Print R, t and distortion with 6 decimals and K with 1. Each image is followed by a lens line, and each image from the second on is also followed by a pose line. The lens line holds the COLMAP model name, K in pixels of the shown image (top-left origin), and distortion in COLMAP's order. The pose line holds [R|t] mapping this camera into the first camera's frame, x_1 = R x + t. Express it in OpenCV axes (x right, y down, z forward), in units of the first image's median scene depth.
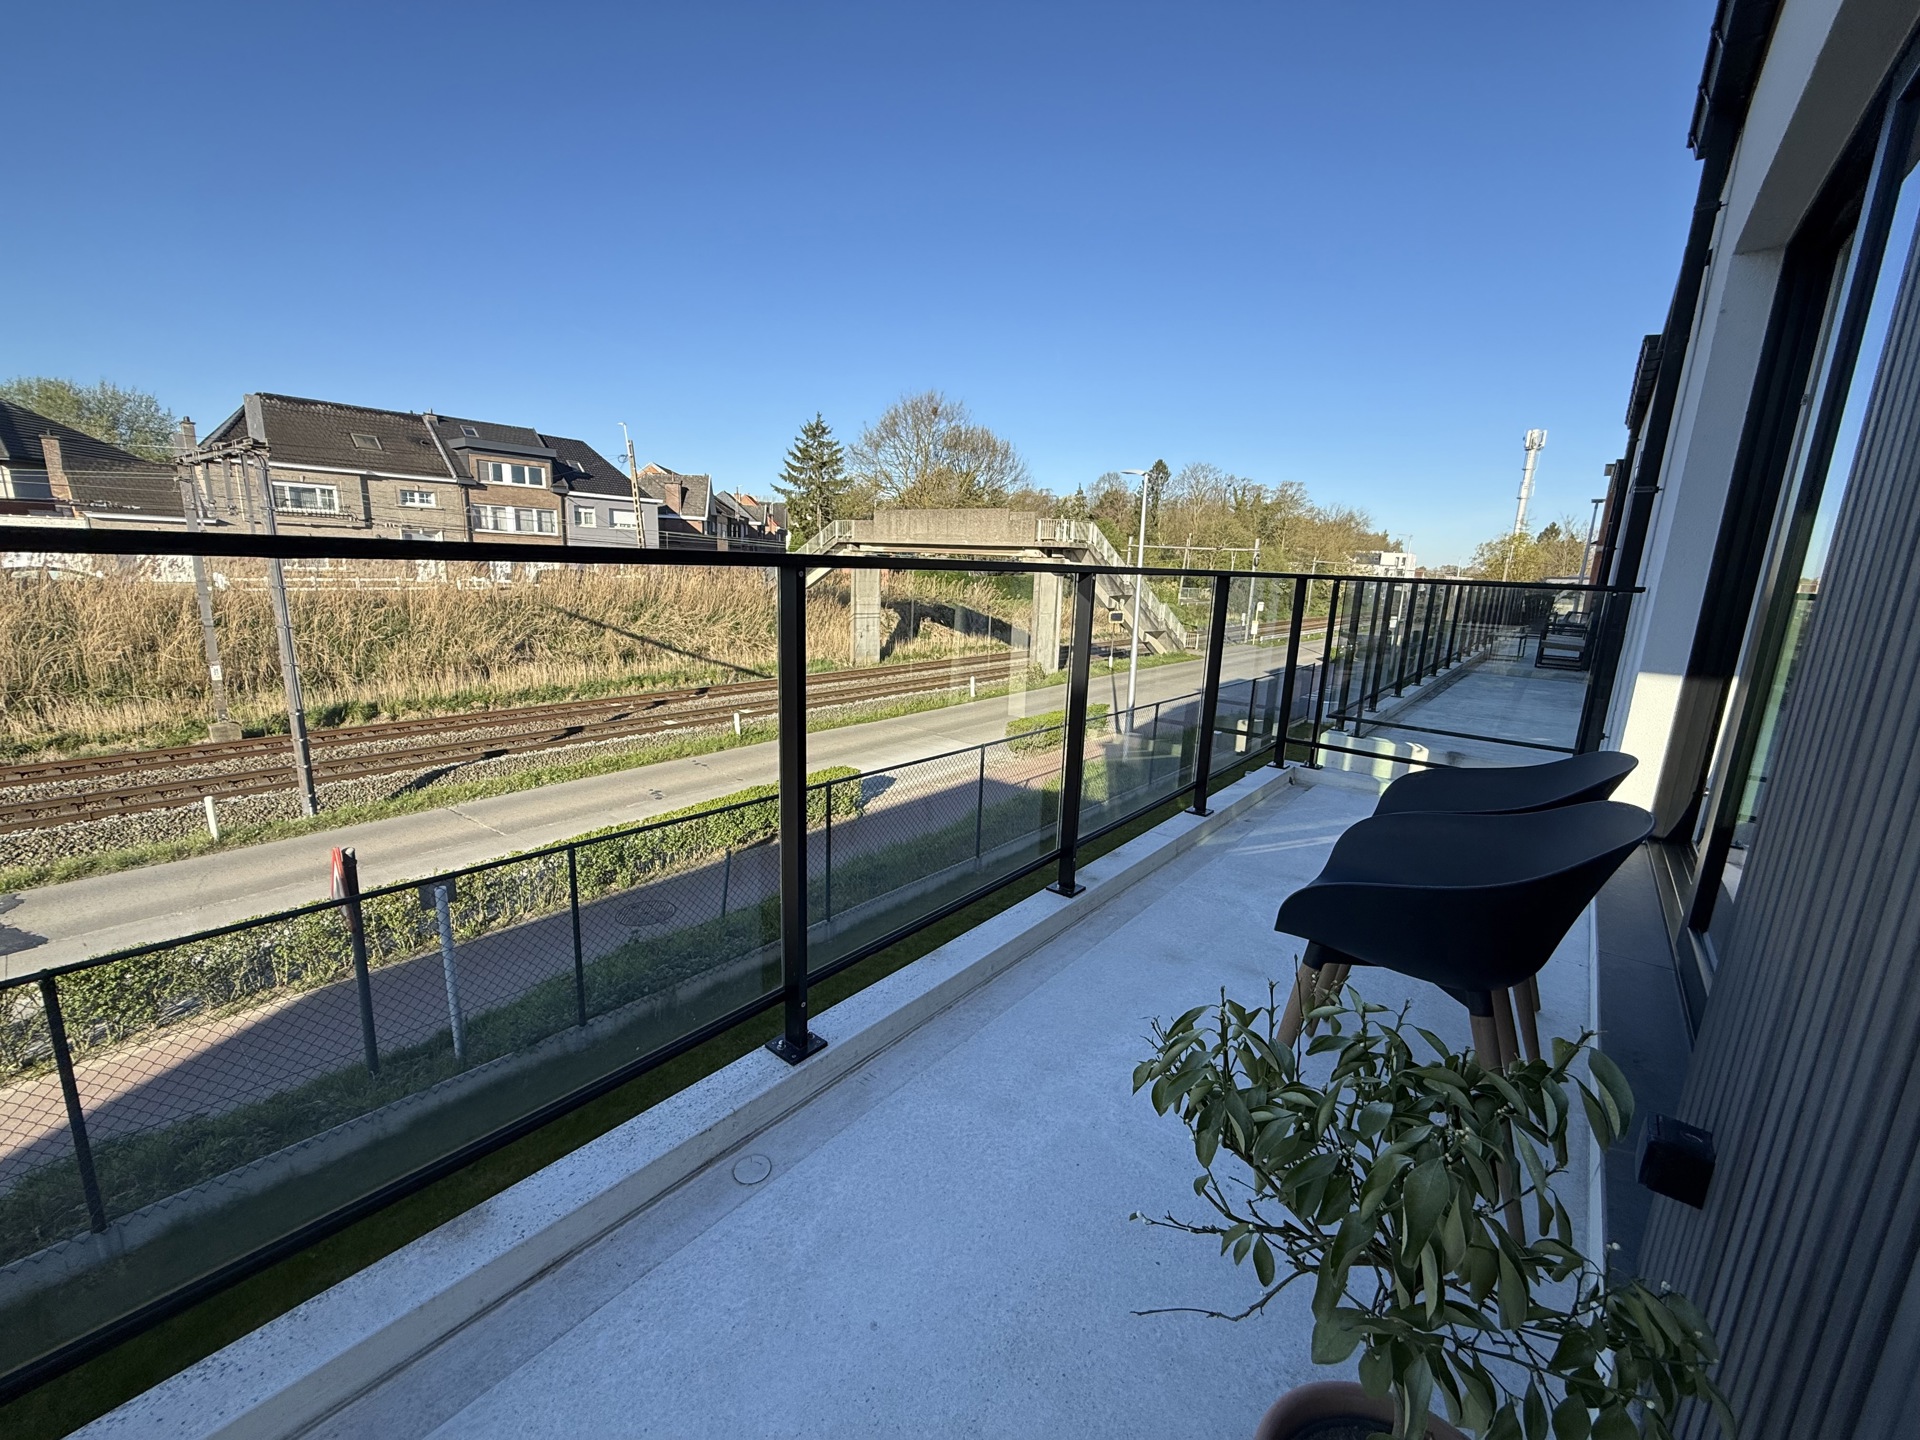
lens RADIAL K [[761.9, 0, 953.8], [0, 761.9, 718.6], [0, 0, 1]] dist [-0.001537, -0.000412]
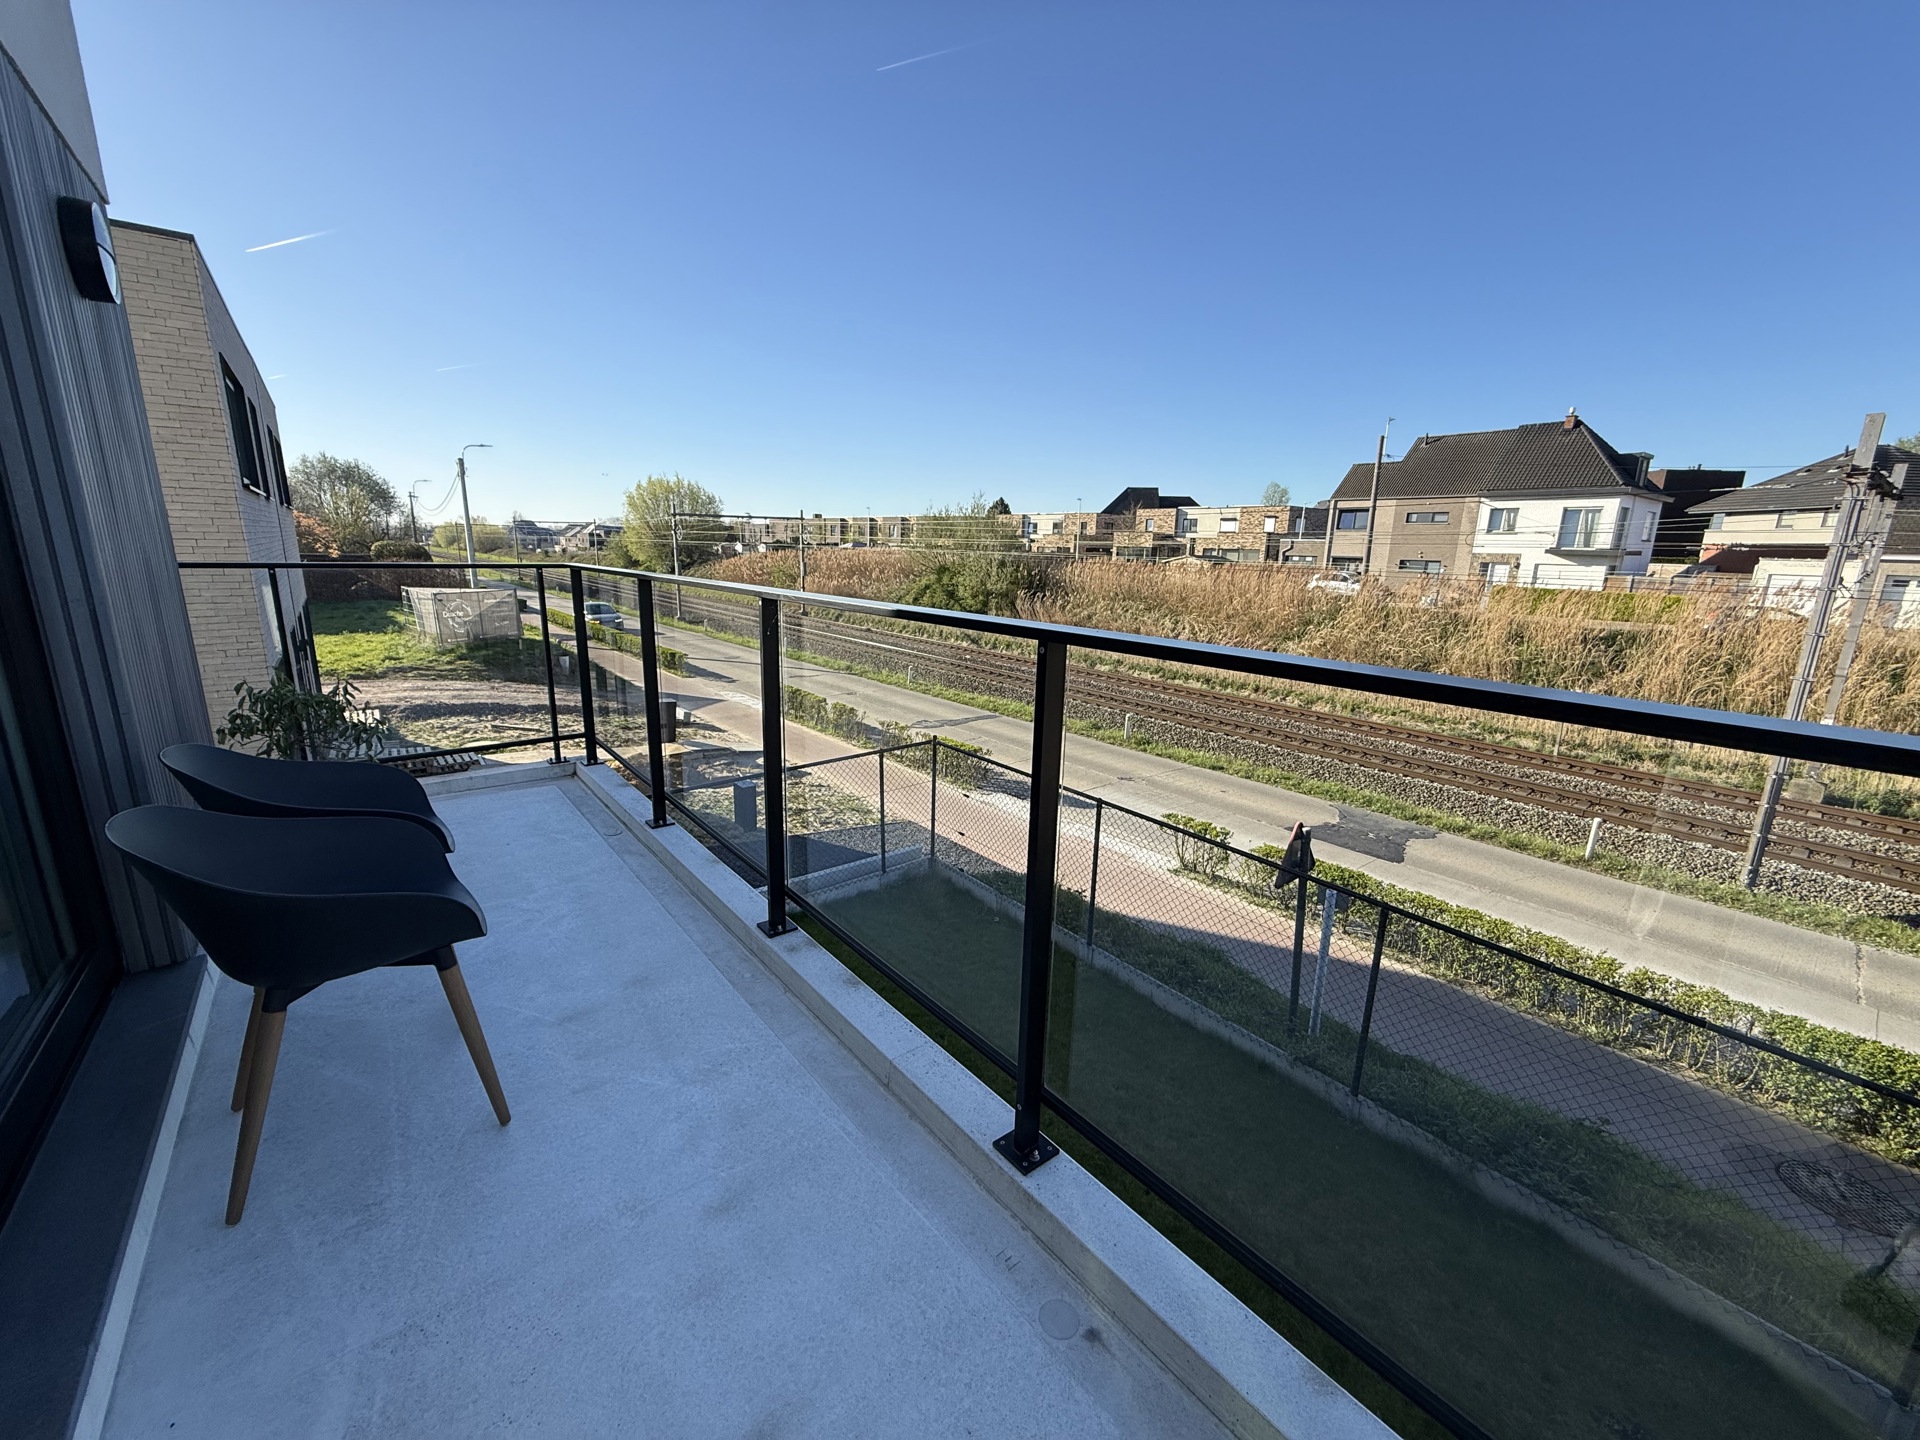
lens RADIAL K [[761.9, 0, 954.1], [0, 761.9, 721.0], [0, 0, 1]] dist [-0.001537, -0.000412]
pose [[-0.210251, 0.177292, -0.961438, 0.213759], [-0.226714, 0.947770, 0.224350, -0.062392], [0.950997, 0.265142, -0.159075, 0.285556]]
